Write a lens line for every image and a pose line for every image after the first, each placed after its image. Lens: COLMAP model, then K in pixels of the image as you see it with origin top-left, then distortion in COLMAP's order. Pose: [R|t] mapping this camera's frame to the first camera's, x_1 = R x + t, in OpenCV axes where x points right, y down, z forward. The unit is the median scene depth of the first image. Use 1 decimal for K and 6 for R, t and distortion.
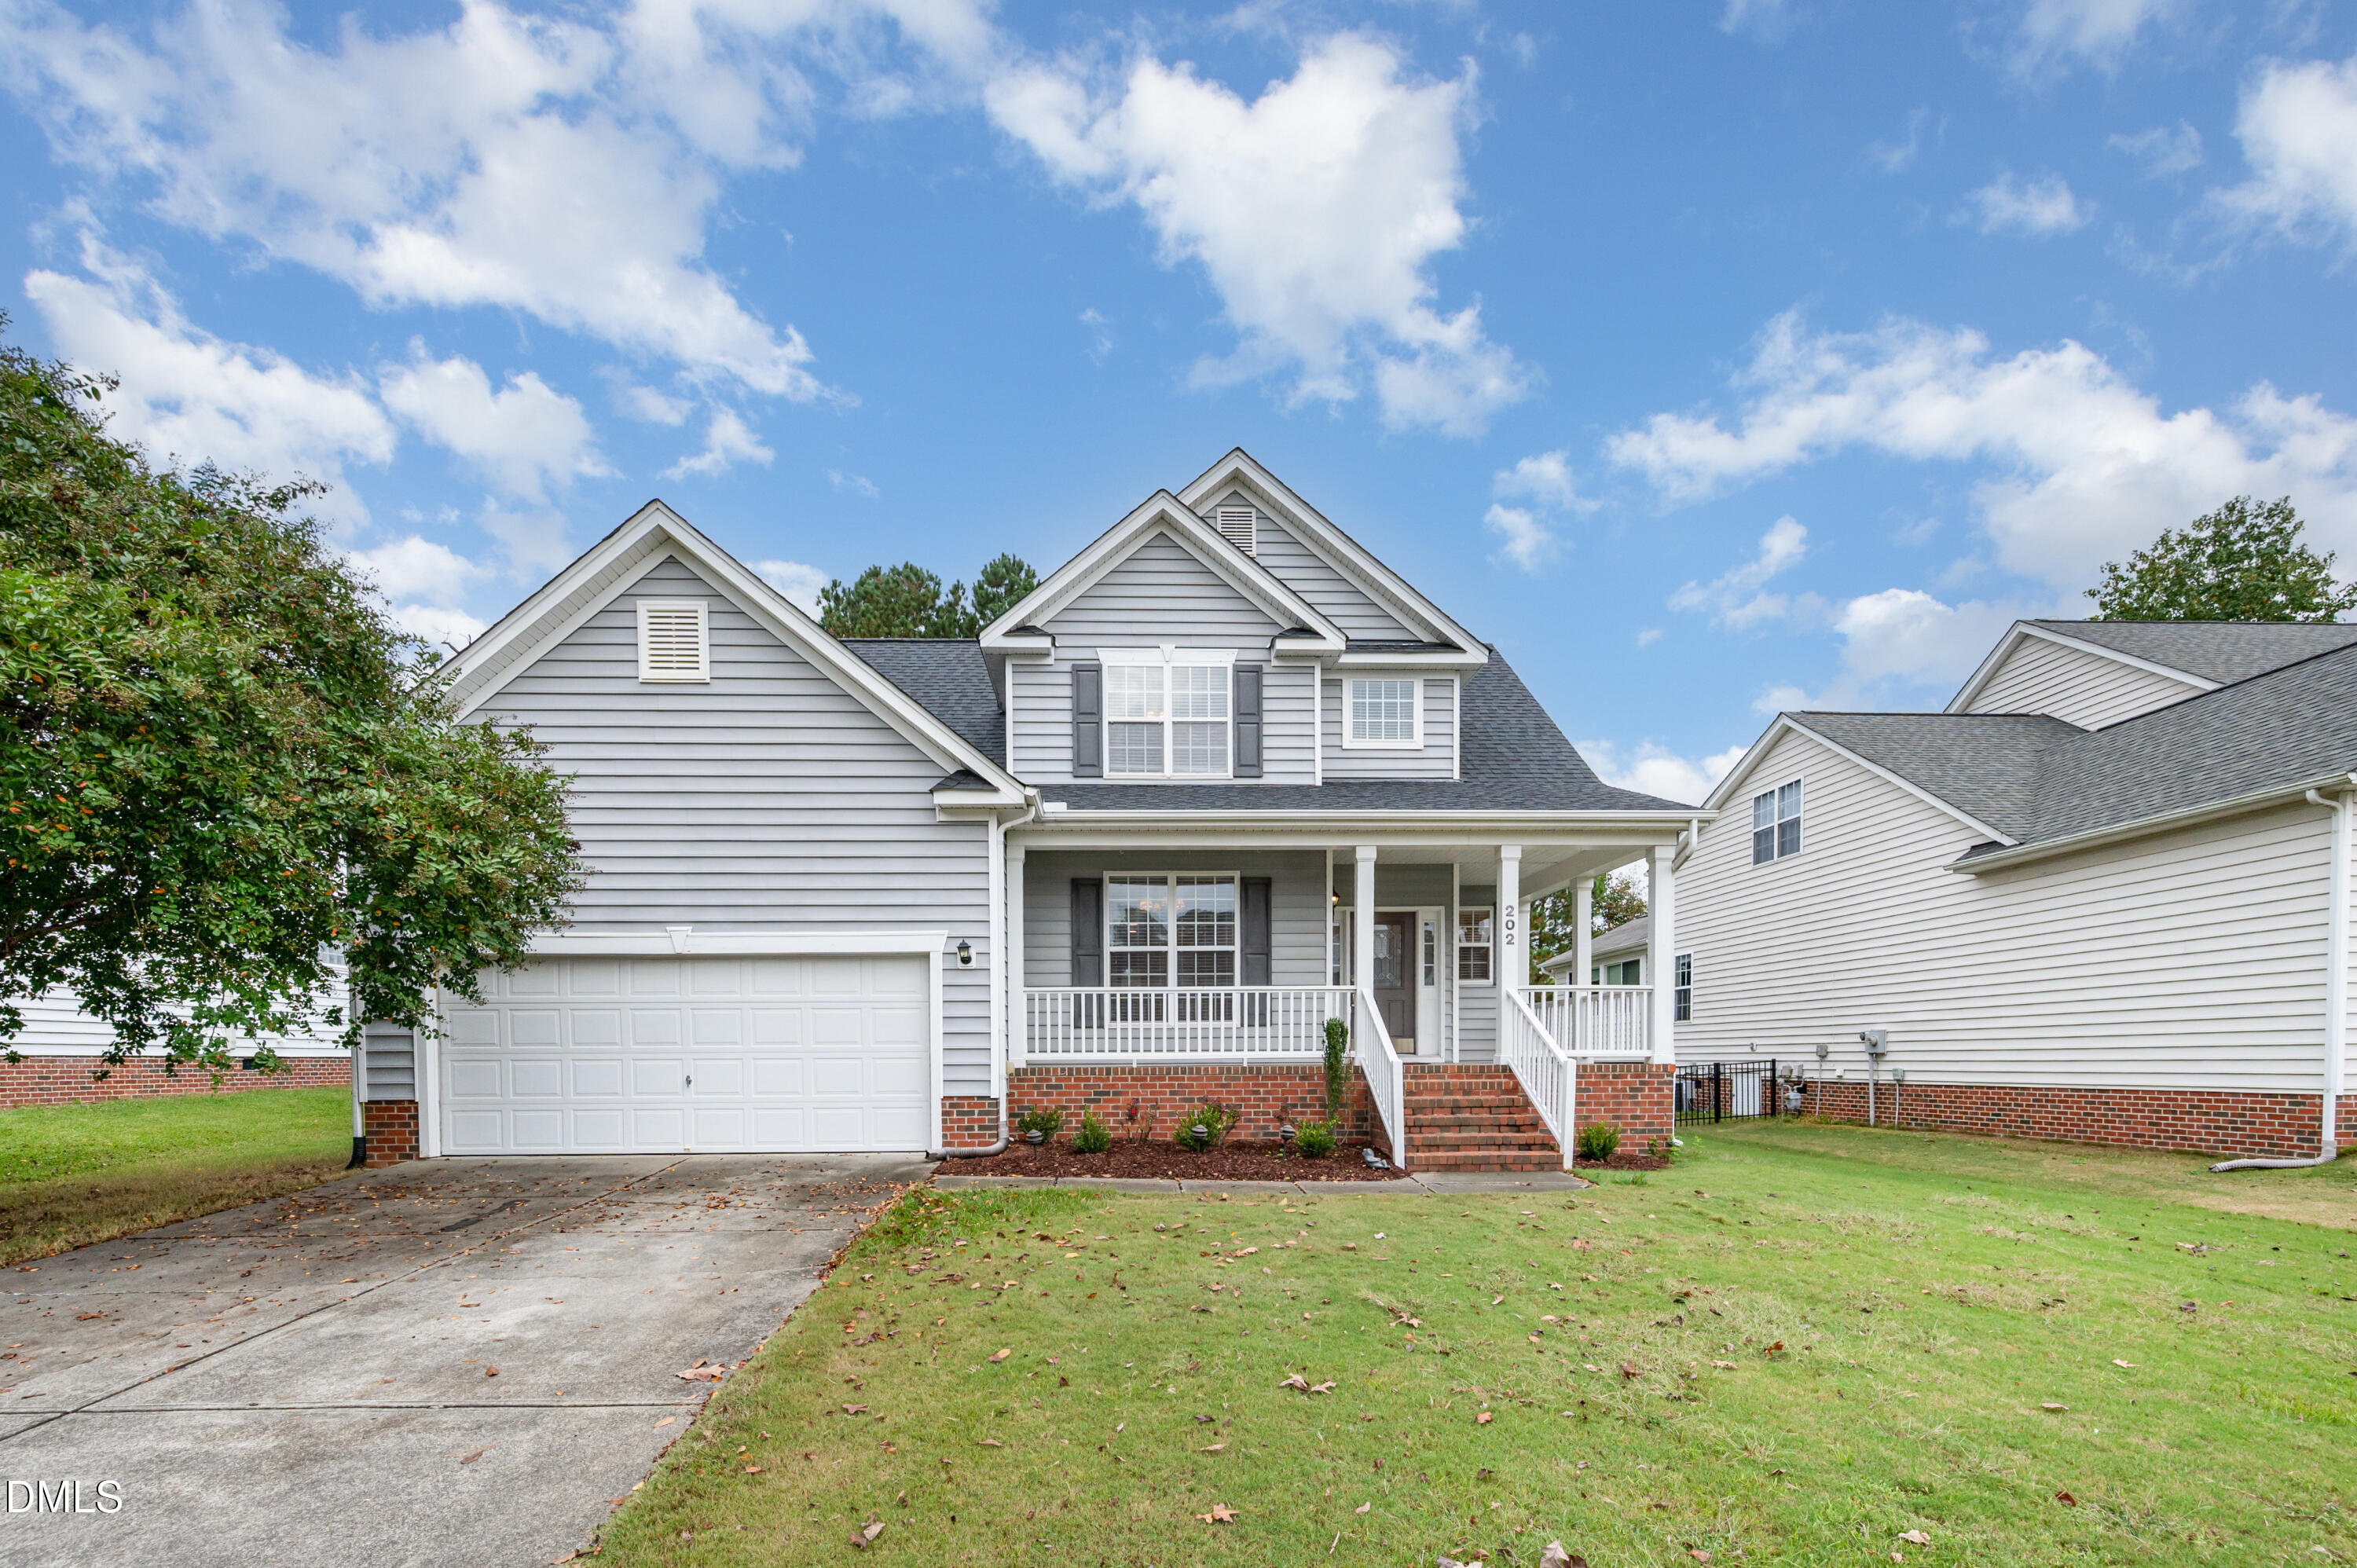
lens RADIAL K [[1064.4, 0, 1175.4], [0, 1064.4, 784.9], [0, 0, 1]] dist [-0.000173, 0.000000]
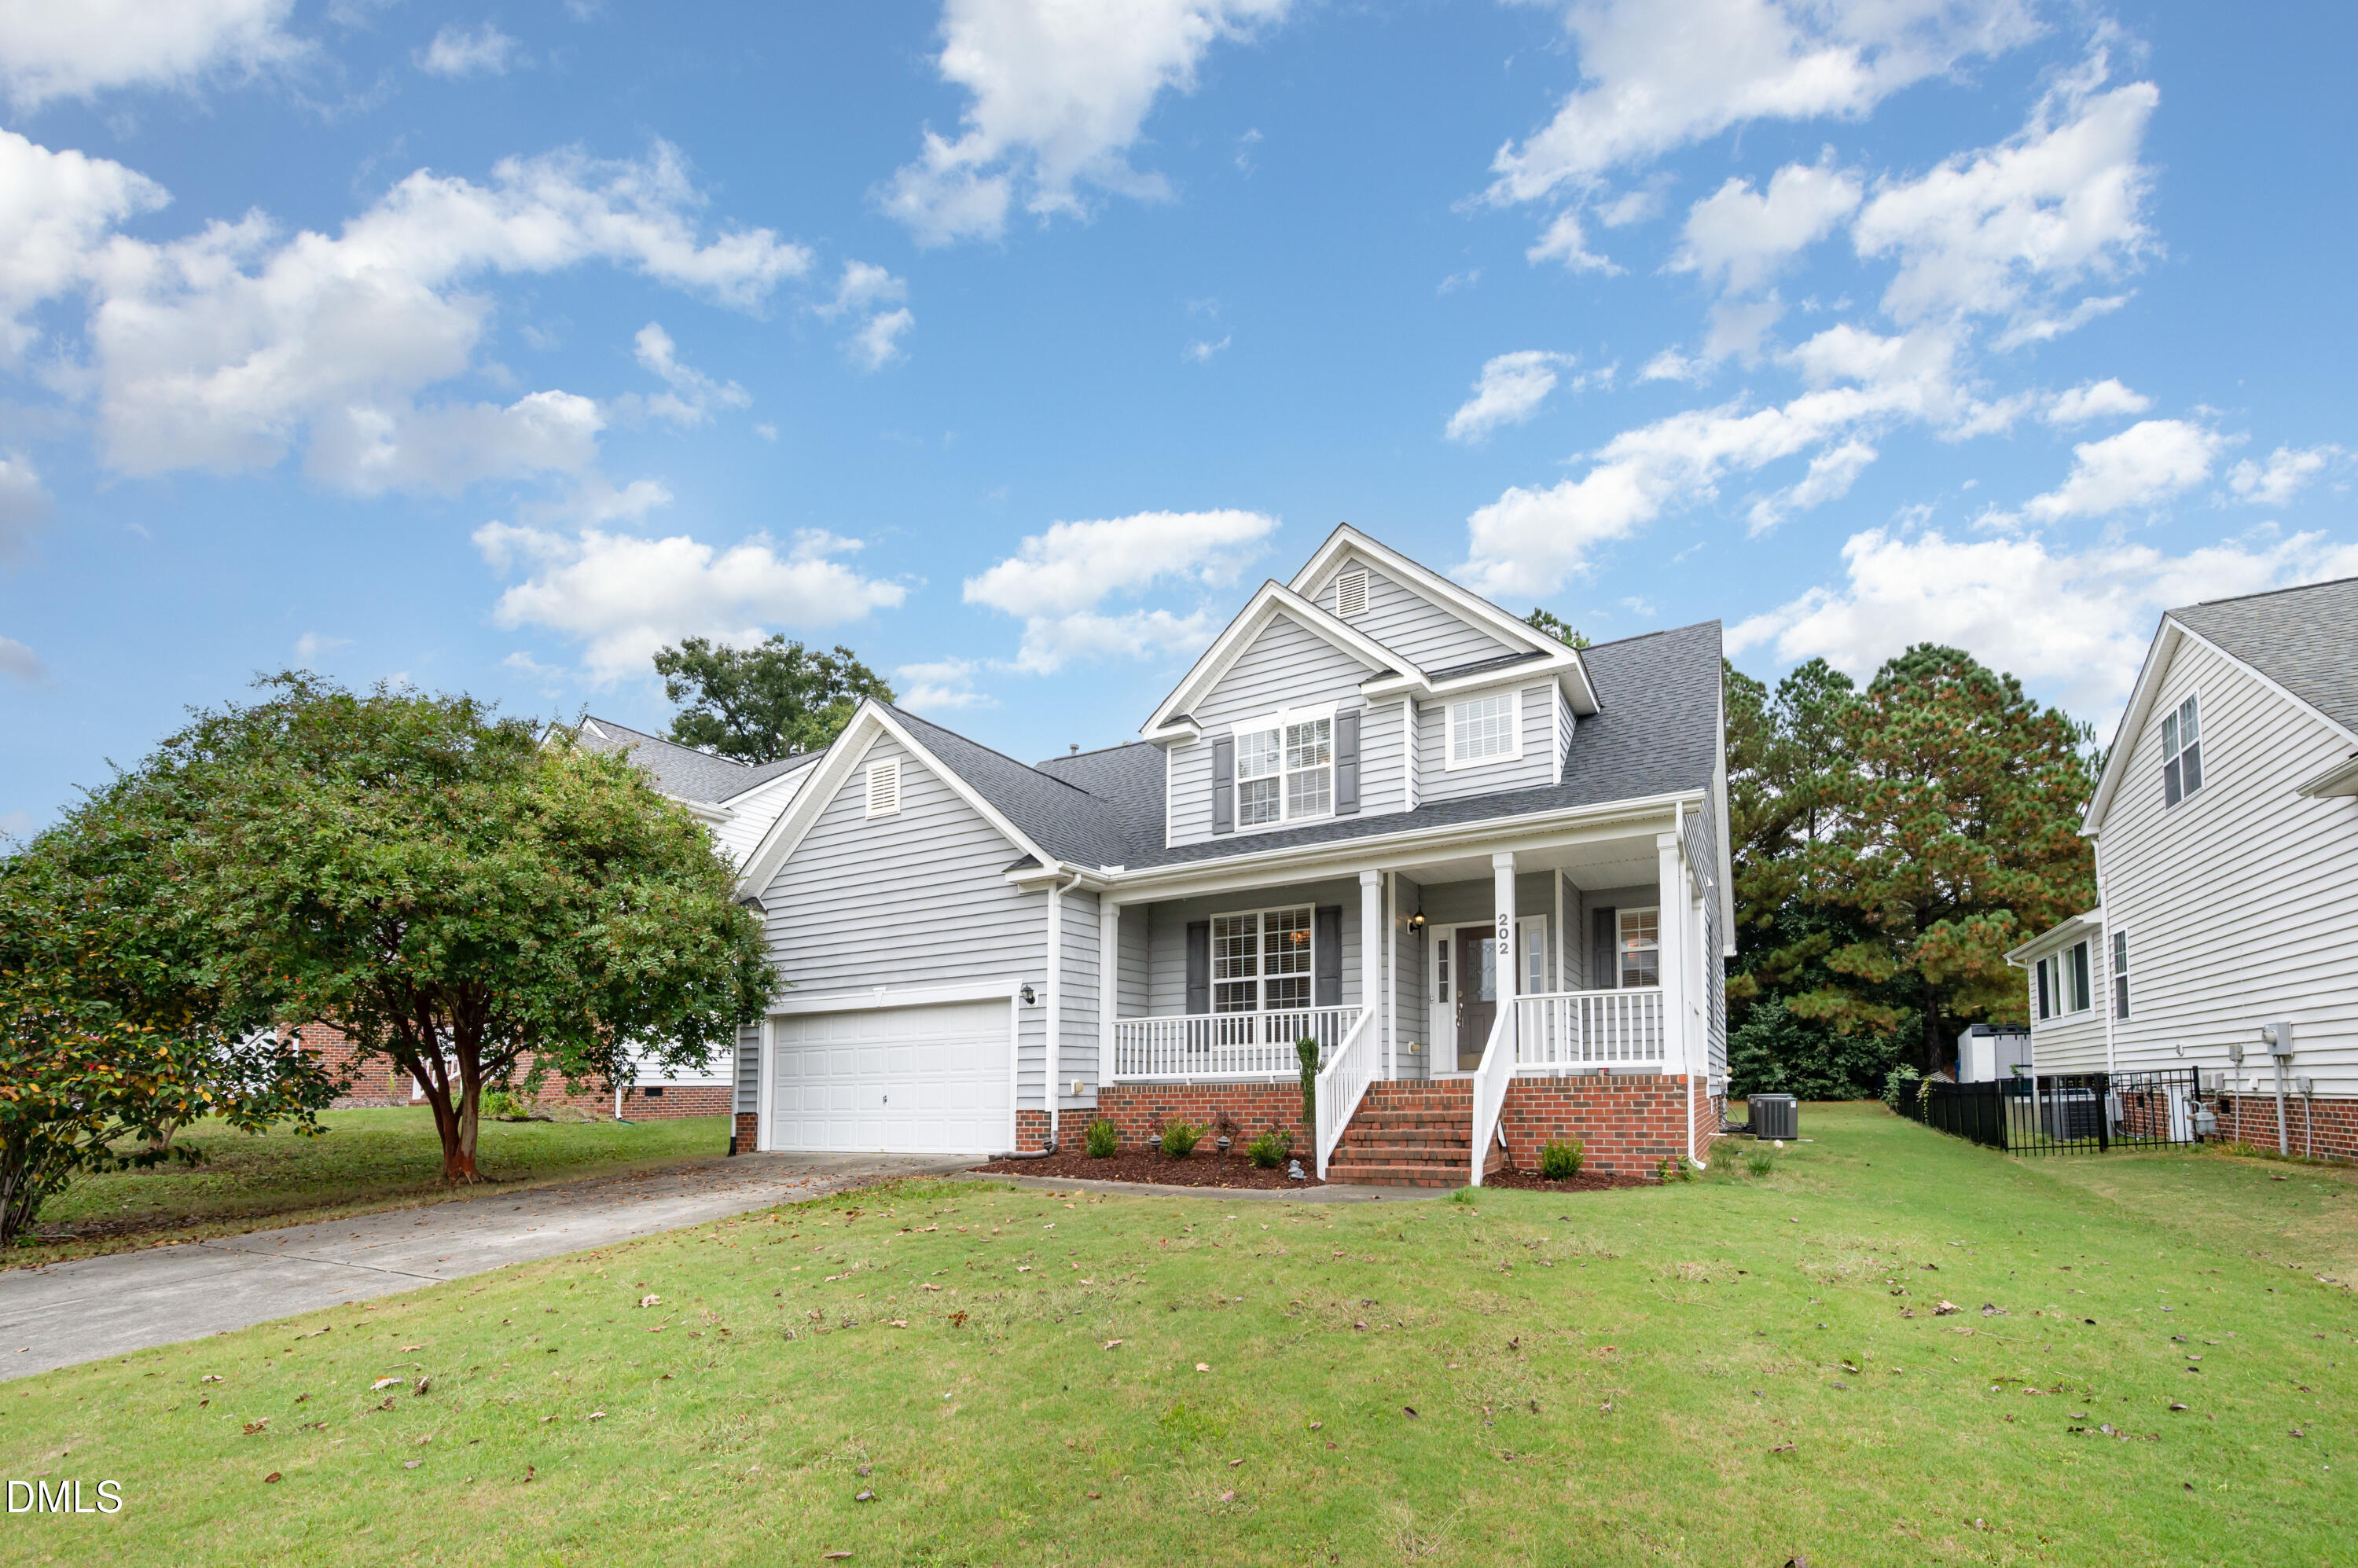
lens RADIAL K [[953.5, 0, 1179.8], [0, 953.5, 714.0], [0, 0, 1]] dist [0.001277, -0.000193]
pose [[0.856162, -0.197544, -0.477455, 0.466807], [0.140443, 0.978213, -0.152890, 0.020913], [0.497255, 0.063843, 0.865252, 0.050504]]
